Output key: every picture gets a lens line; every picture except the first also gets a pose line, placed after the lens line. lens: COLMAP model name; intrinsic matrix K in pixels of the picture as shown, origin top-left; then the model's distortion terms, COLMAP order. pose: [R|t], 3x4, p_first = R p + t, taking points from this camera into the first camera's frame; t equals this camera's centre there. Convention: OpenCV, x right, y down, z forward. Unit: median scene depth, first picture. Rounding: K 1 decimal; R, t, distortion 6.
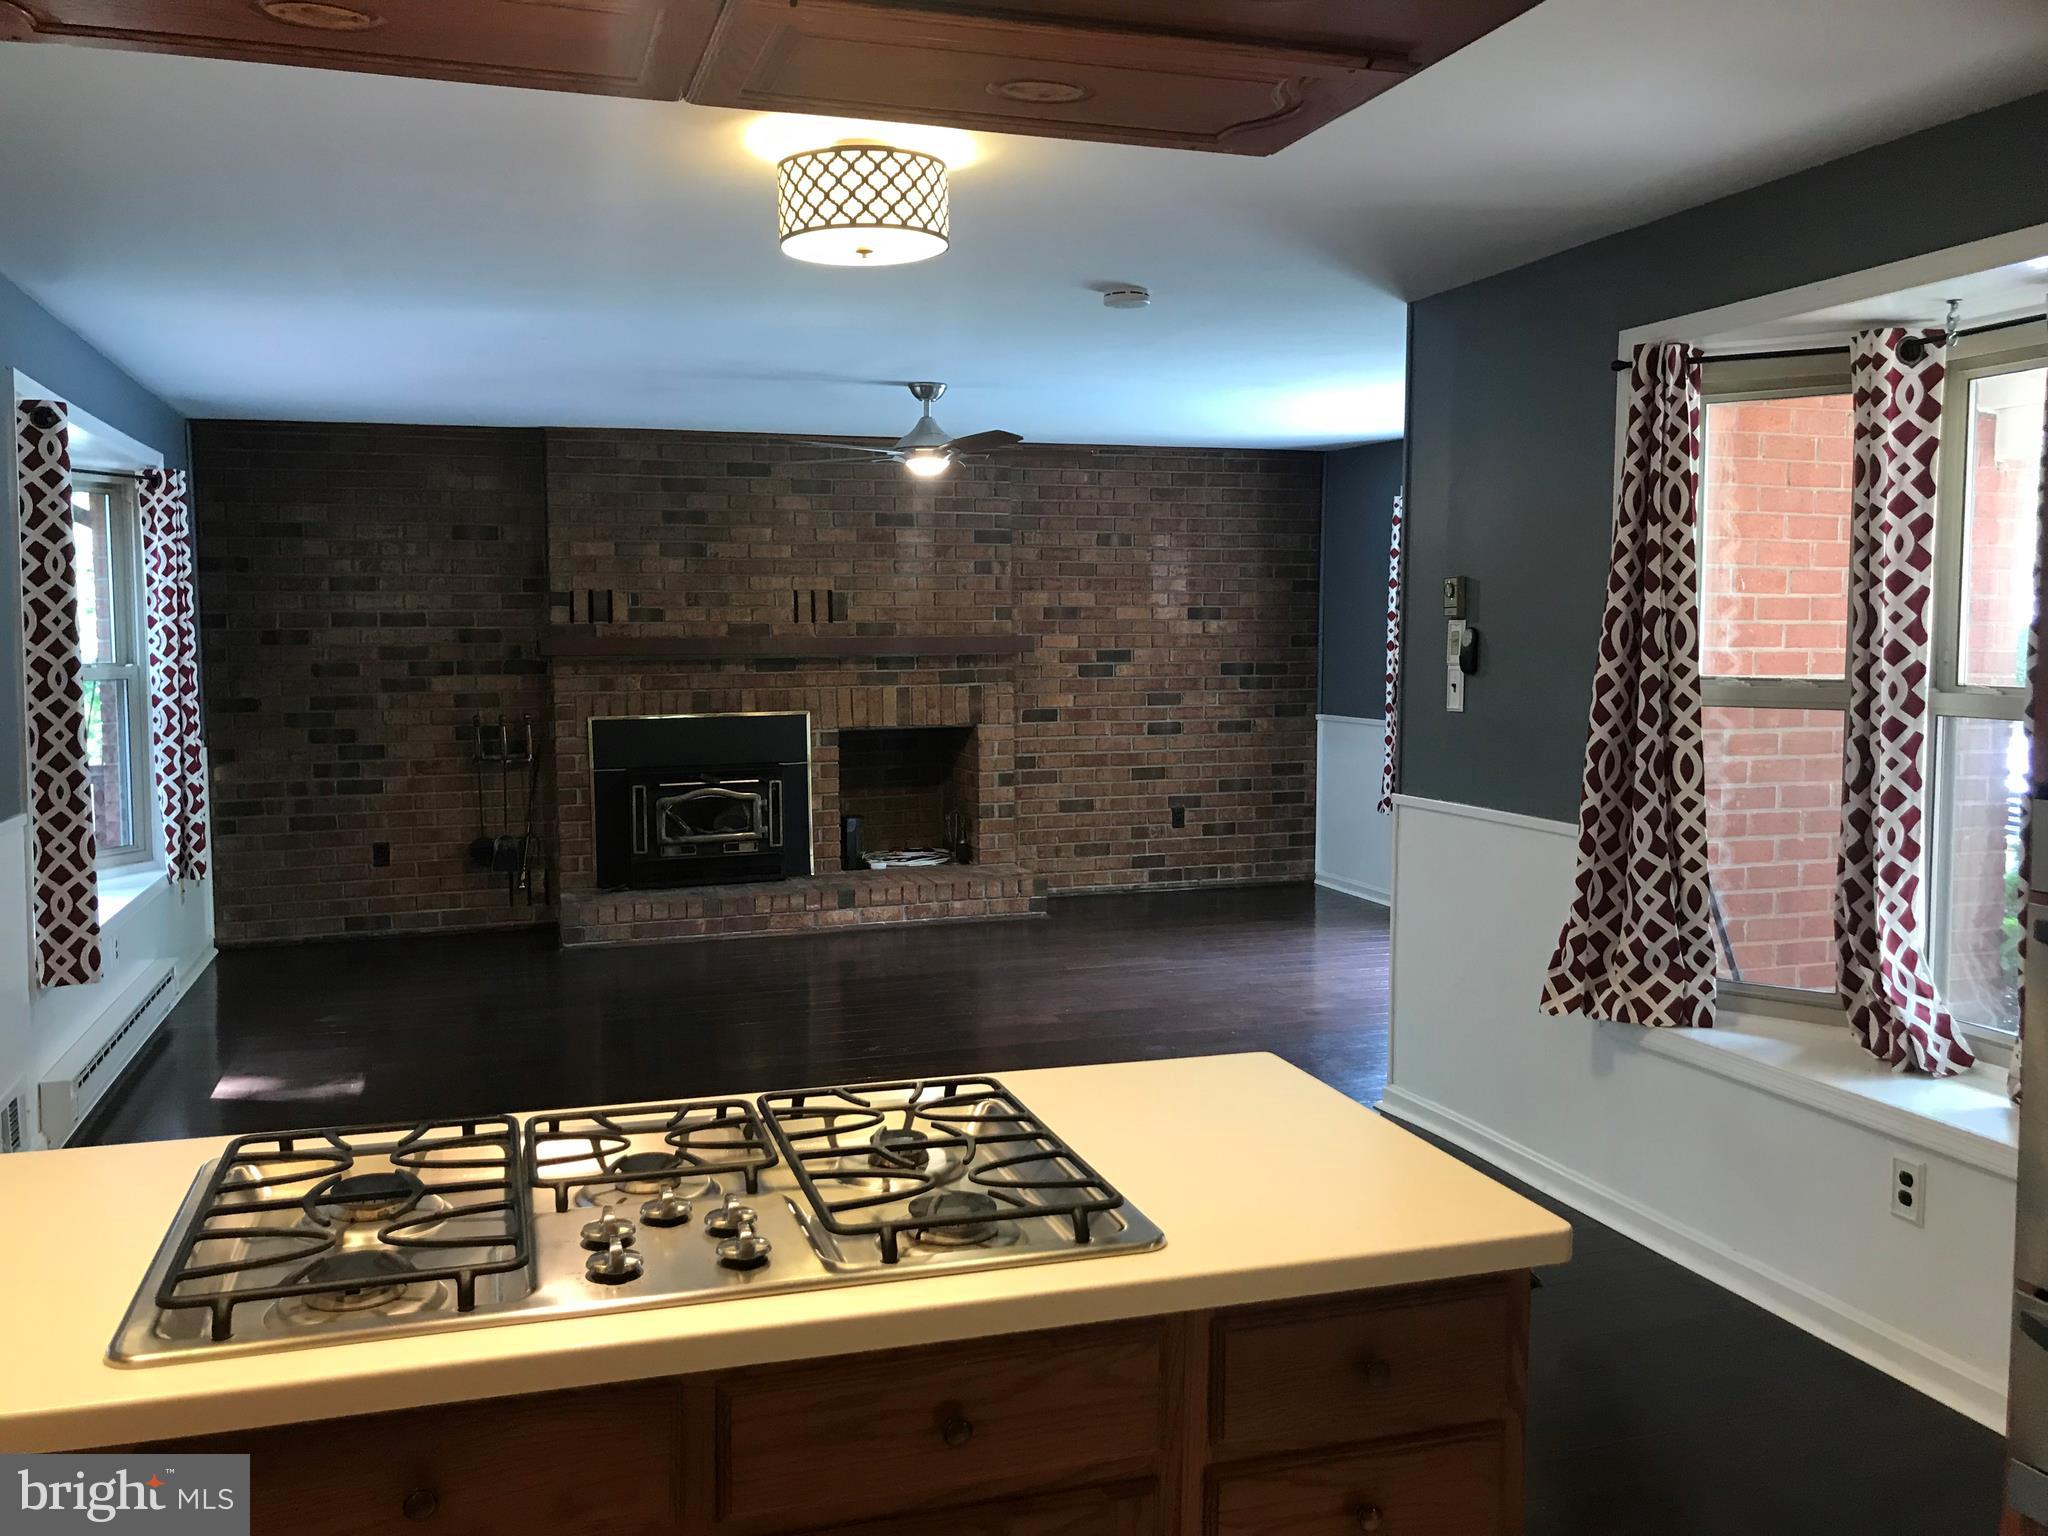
lens RADIAL K [[1720.6, 0, 1024.0], [0, 1720.6, 768.0], [0, 0, 1]] dist [0.169070, -0.476617]
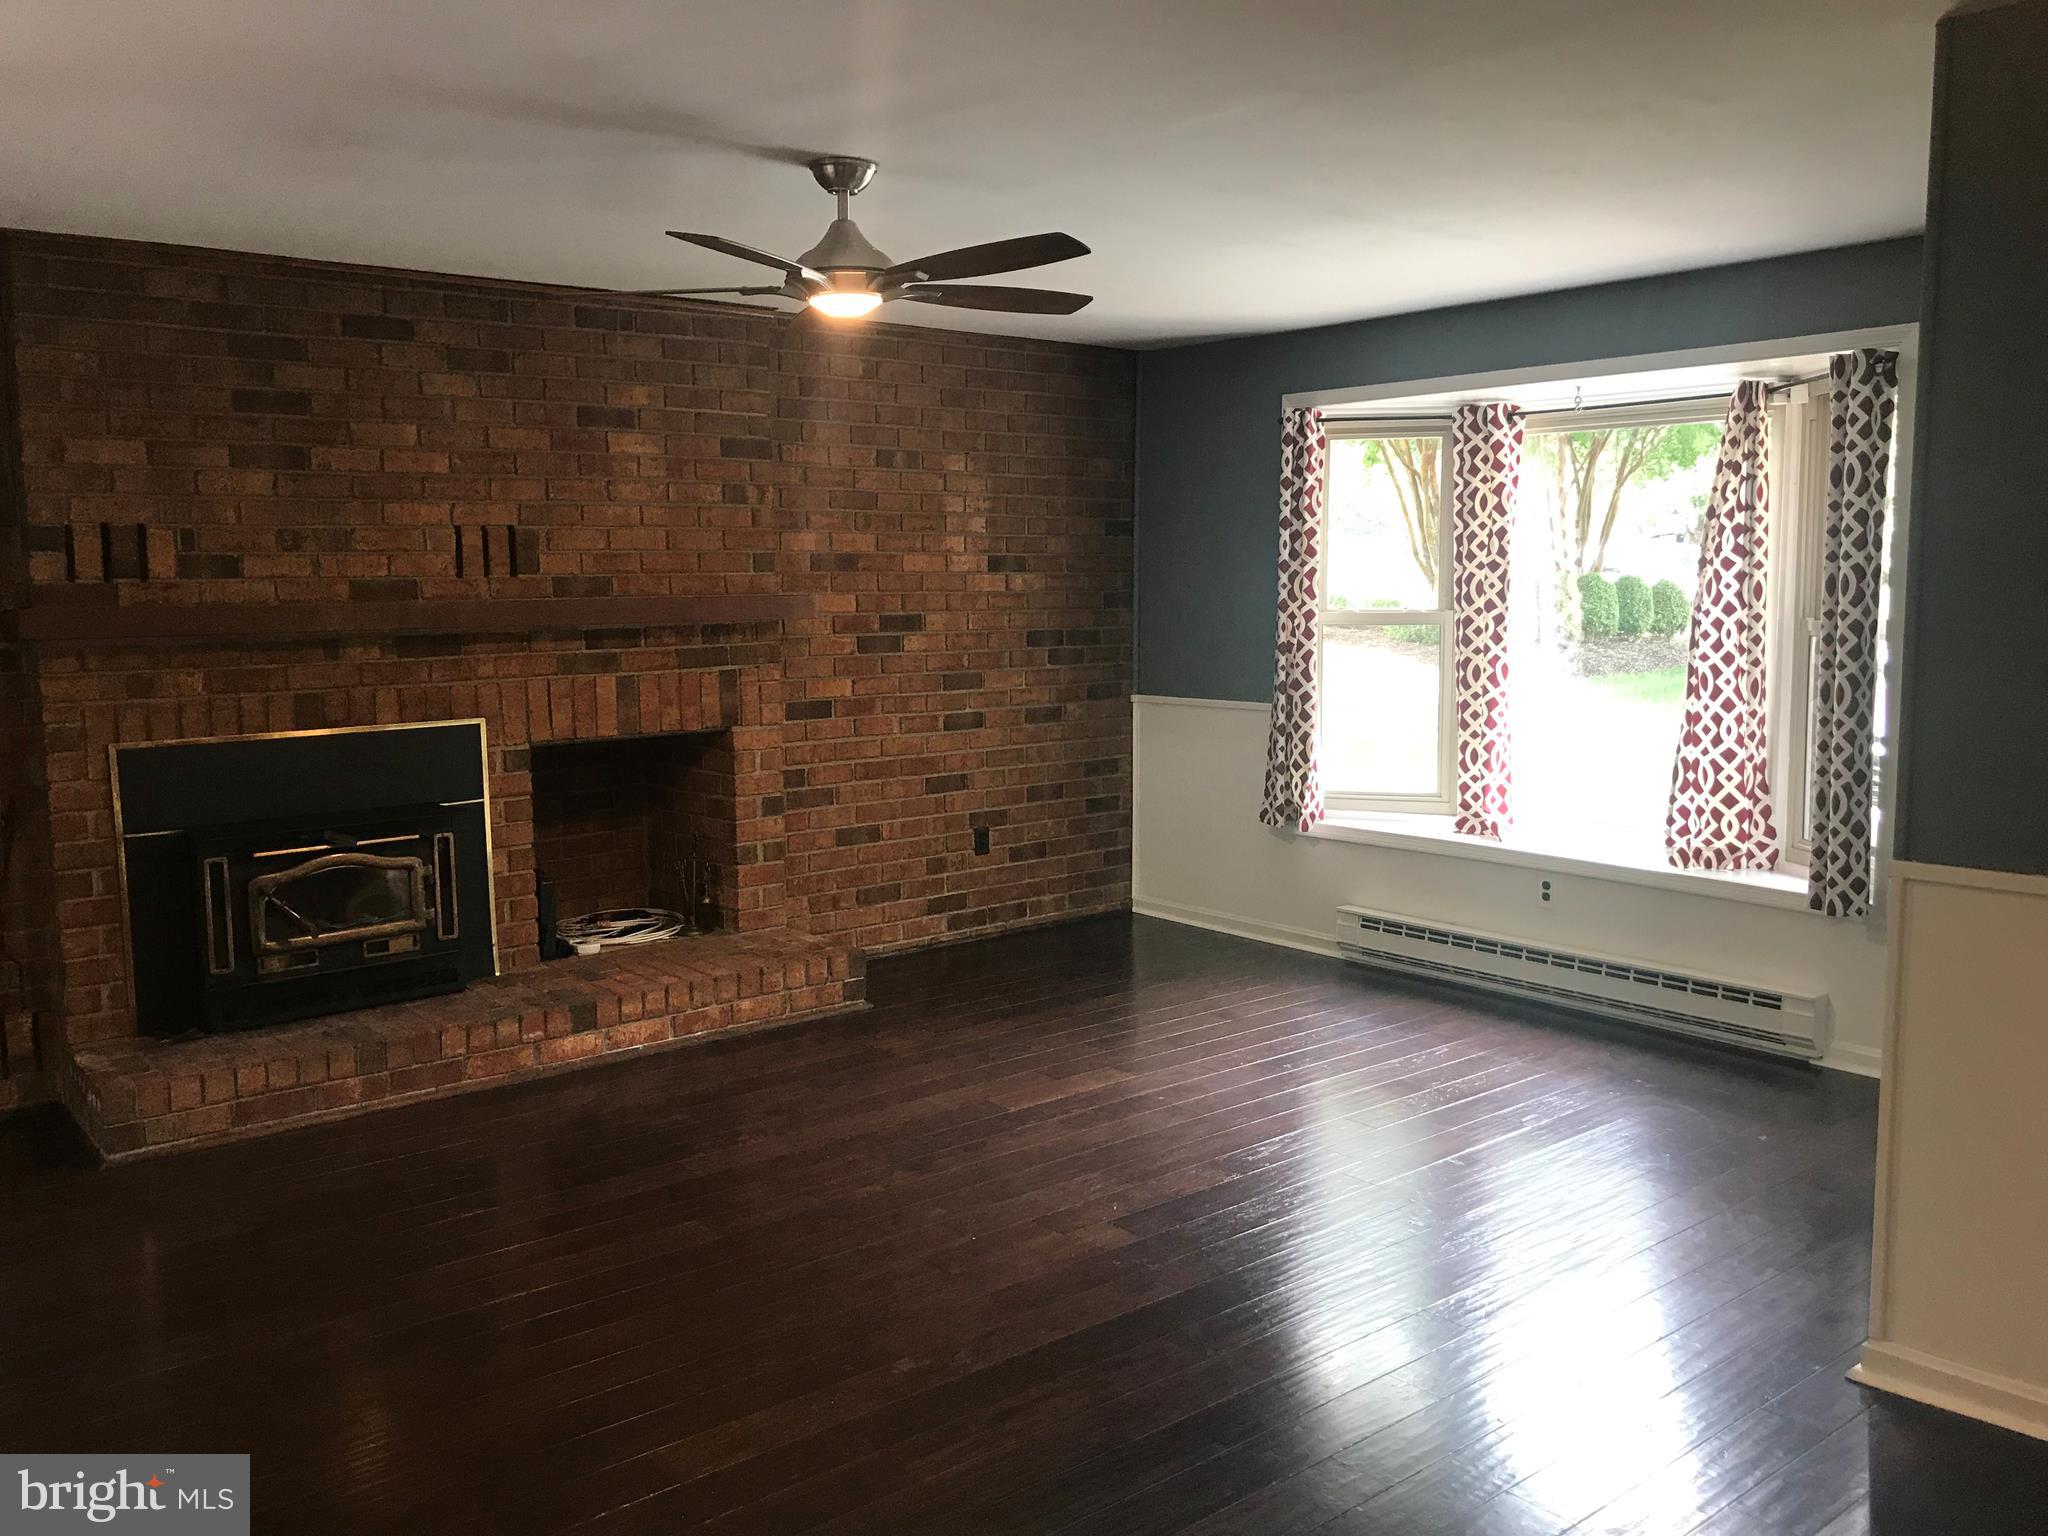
lens RADIAL K [[1655.7, 0, 1024.0], [0, 1655.7, 768.0], [0, 0, 1]] dist [-0.002015, -0.012263]
pose [[0.926309, -0.045295, 0.374032, -0.166968], [0.032771, 0.998671, 0.039779, -0.031932], [-0.375337, -0.024590, 0.926562, 0.359878]]
